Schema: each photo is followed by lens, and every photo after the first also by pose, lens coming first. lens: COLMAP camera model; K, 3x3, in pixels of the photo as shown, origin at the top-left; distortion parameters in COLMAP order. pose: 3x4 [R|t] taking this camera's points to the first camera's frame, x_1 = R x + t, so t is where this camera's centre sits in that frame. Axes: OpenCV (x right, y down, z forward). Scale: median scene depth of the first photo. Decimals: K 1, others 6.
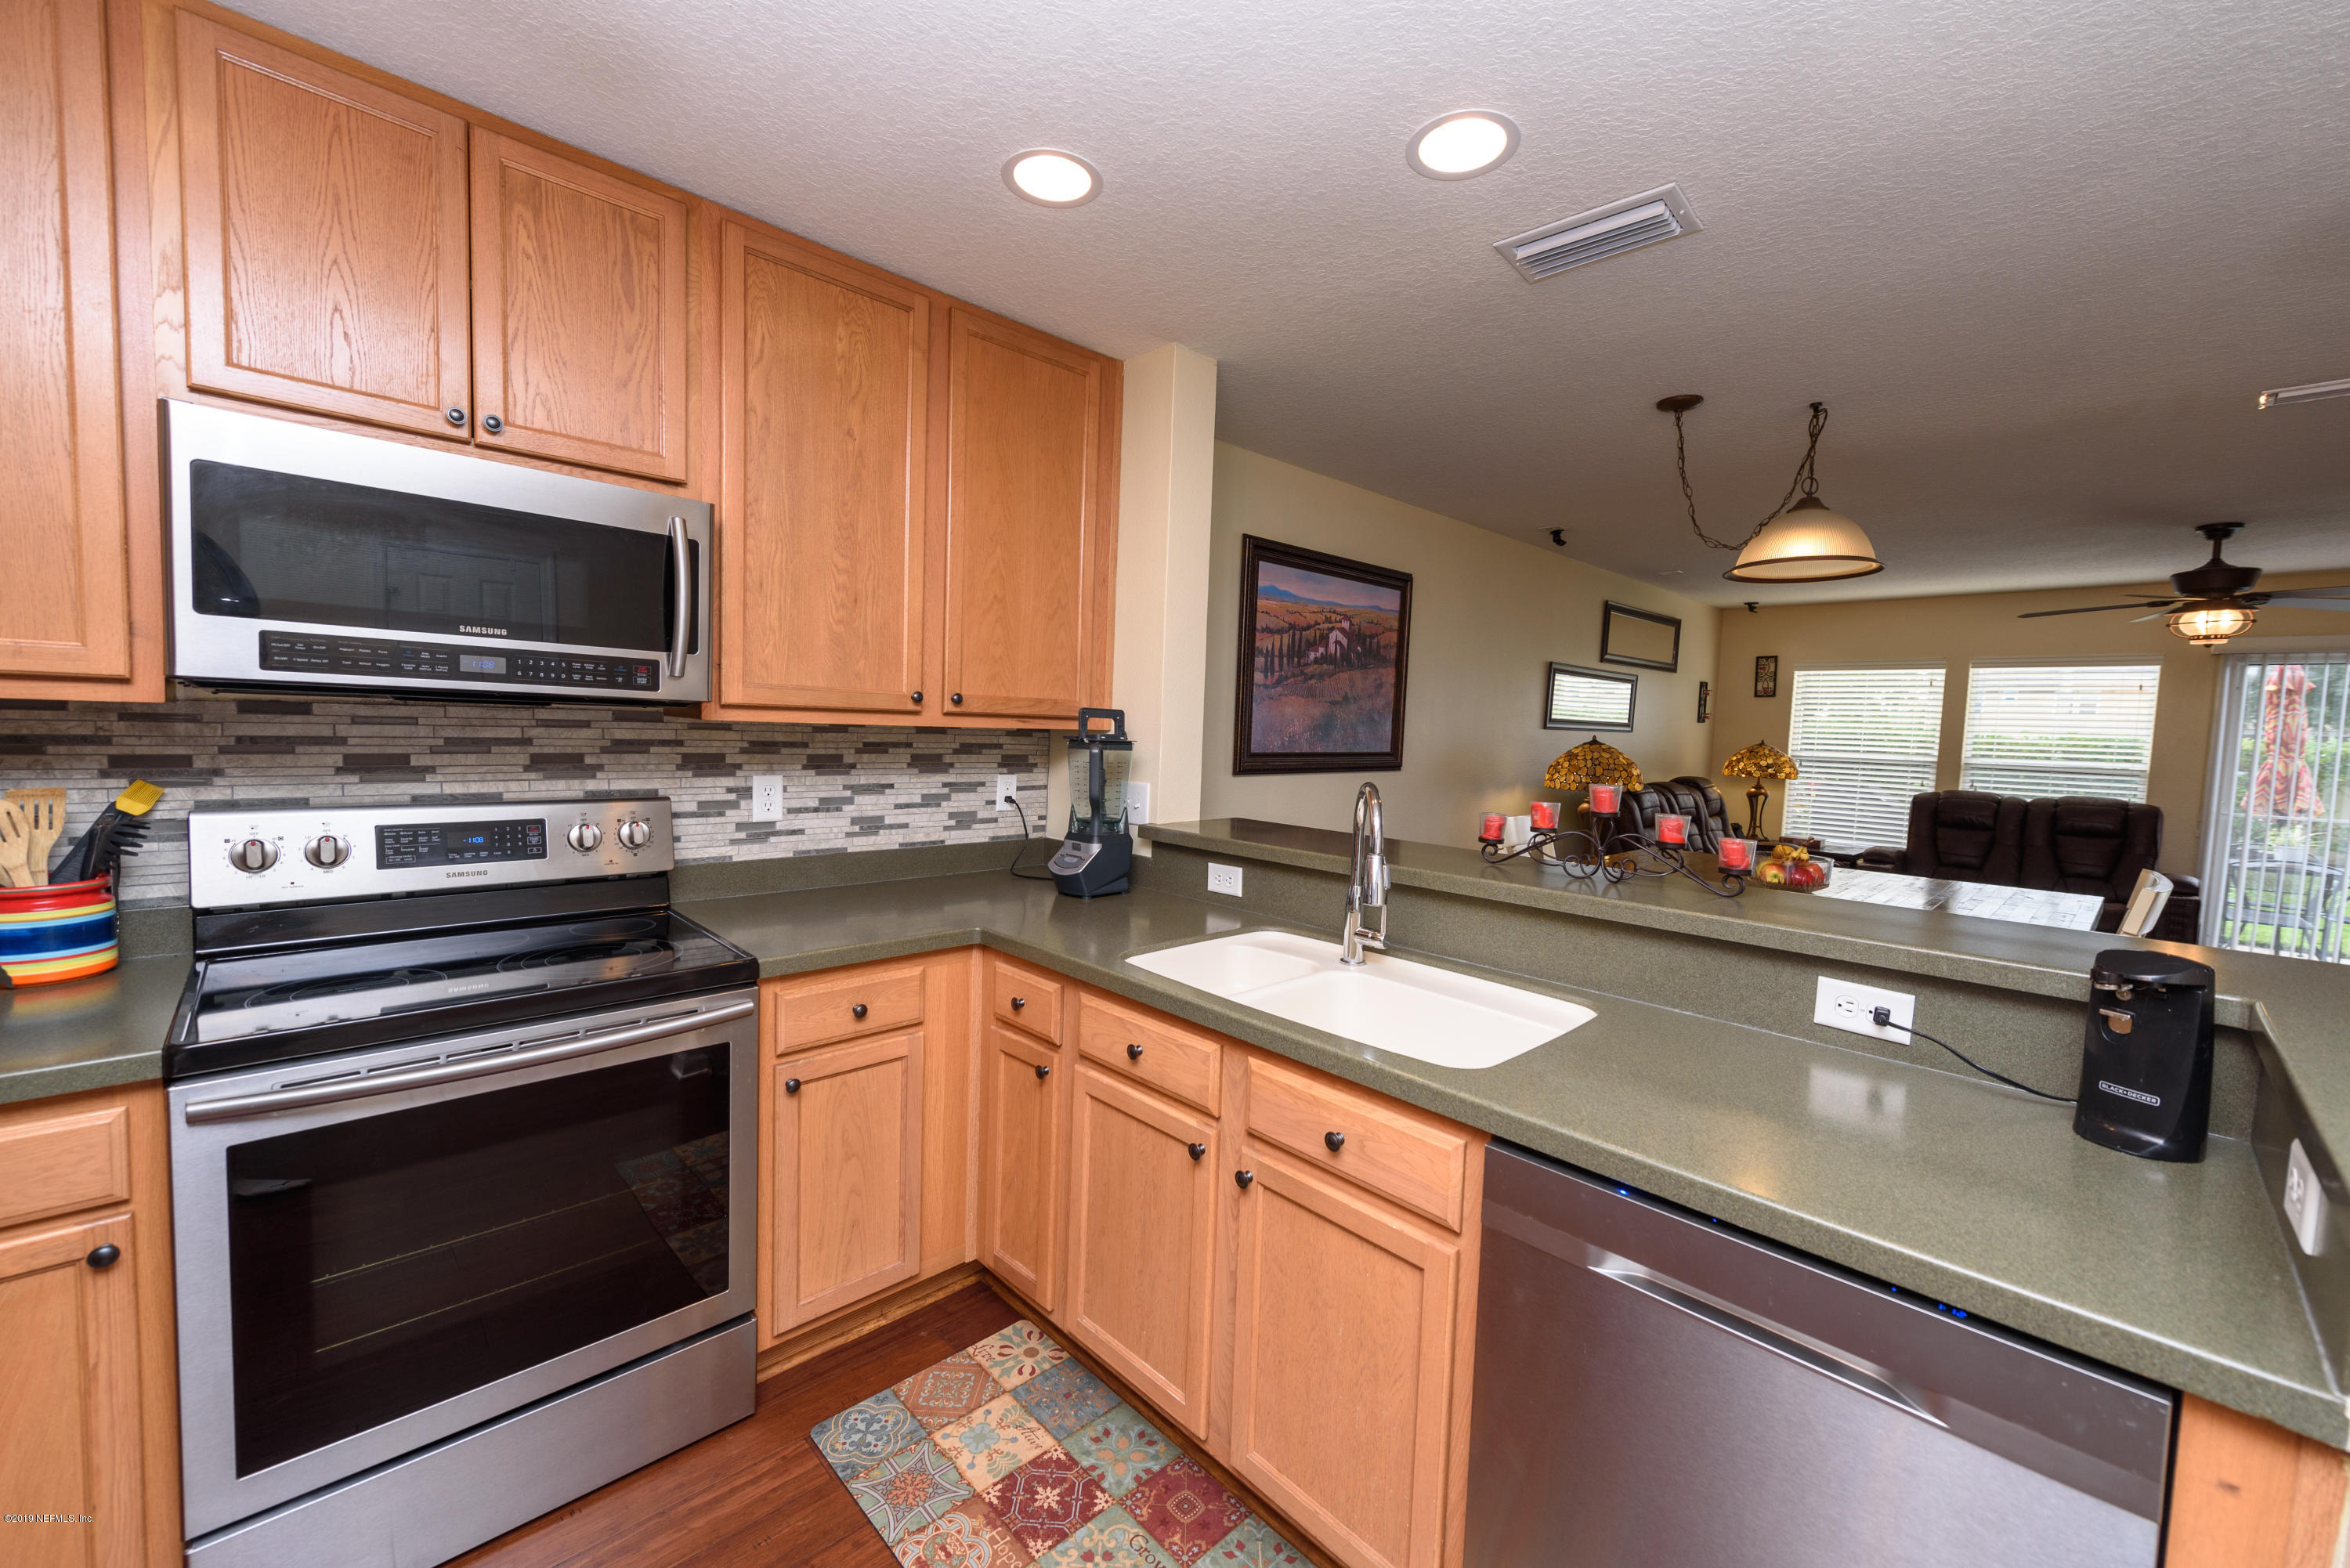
lens RADIAL K [[924.8, 0, 1177.2], [0, 924.8, 779.3], [0, 0, 1]] dist [0.013734, -0.003765]
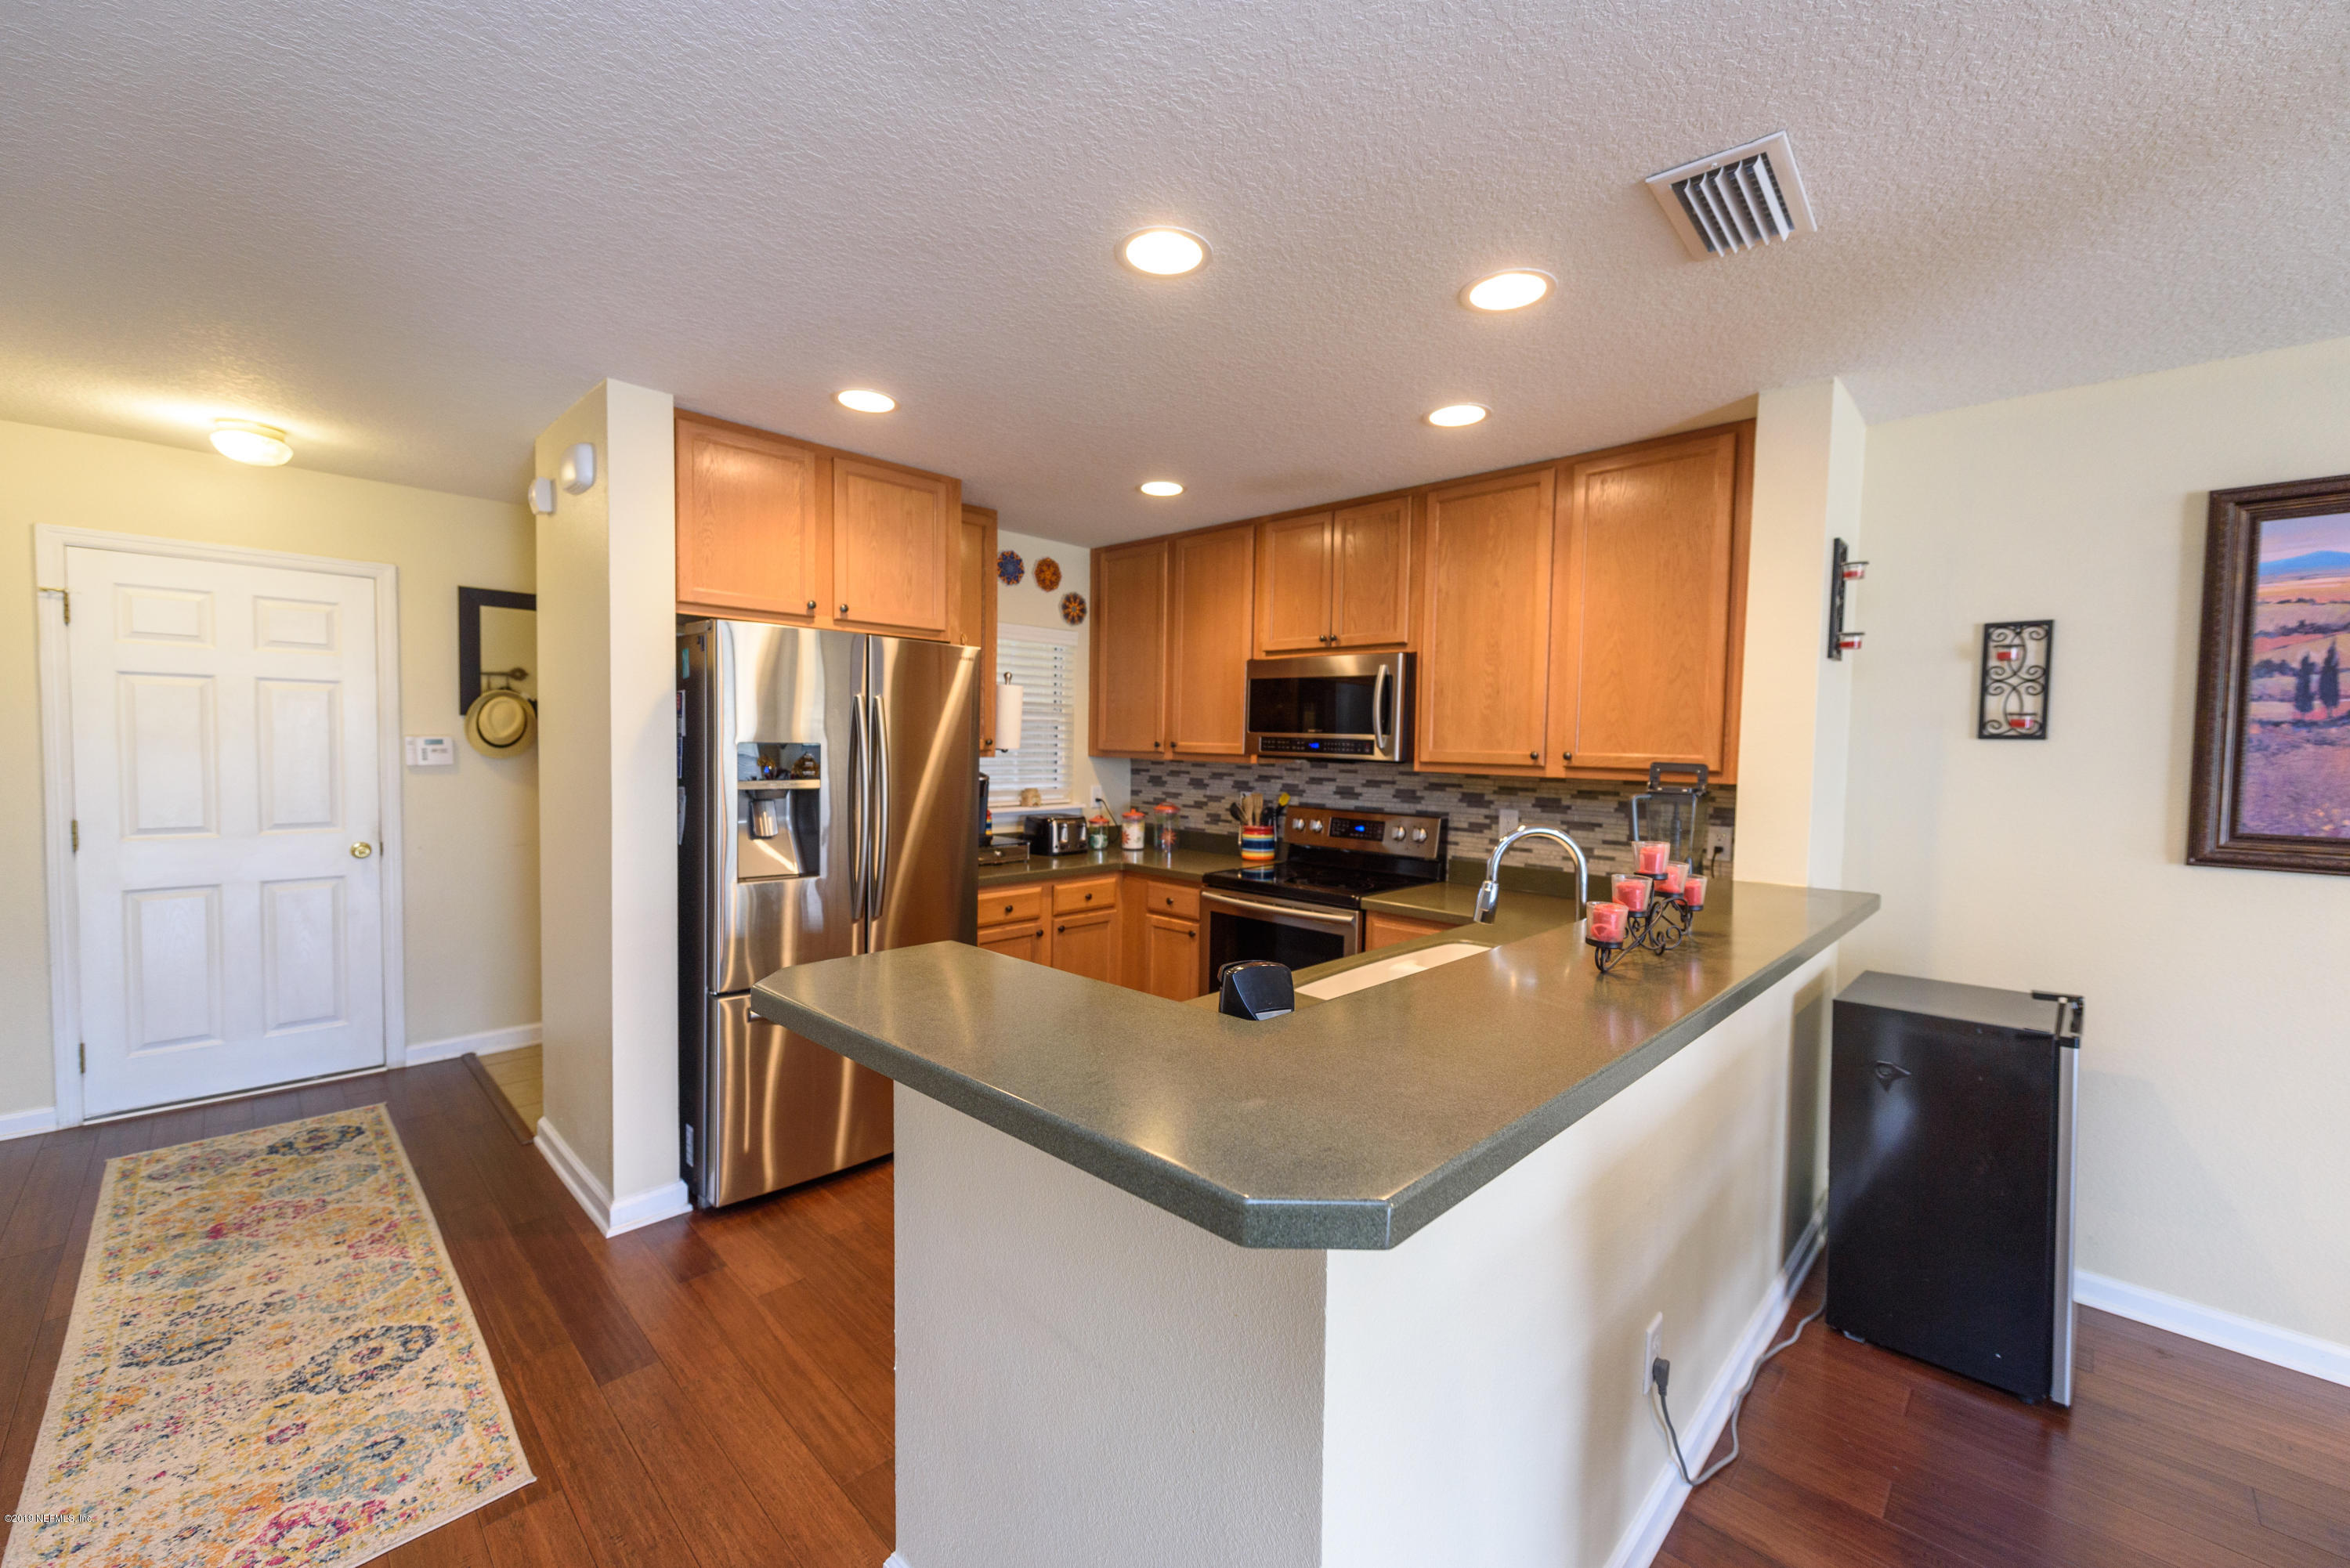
lens RADIAL K [[924.8, 0, 1177.2], [0, 924.8, 779.3], [0, 0, 1]] dist [0.013734, -0.003765]
pose [[0.031681, 0.007818, -0.999467, 1.050921], [-0.078774, 0.996878, 0.005301, -0.018722], [0.996389, 0.078564, 0.032198, 0.420524]]
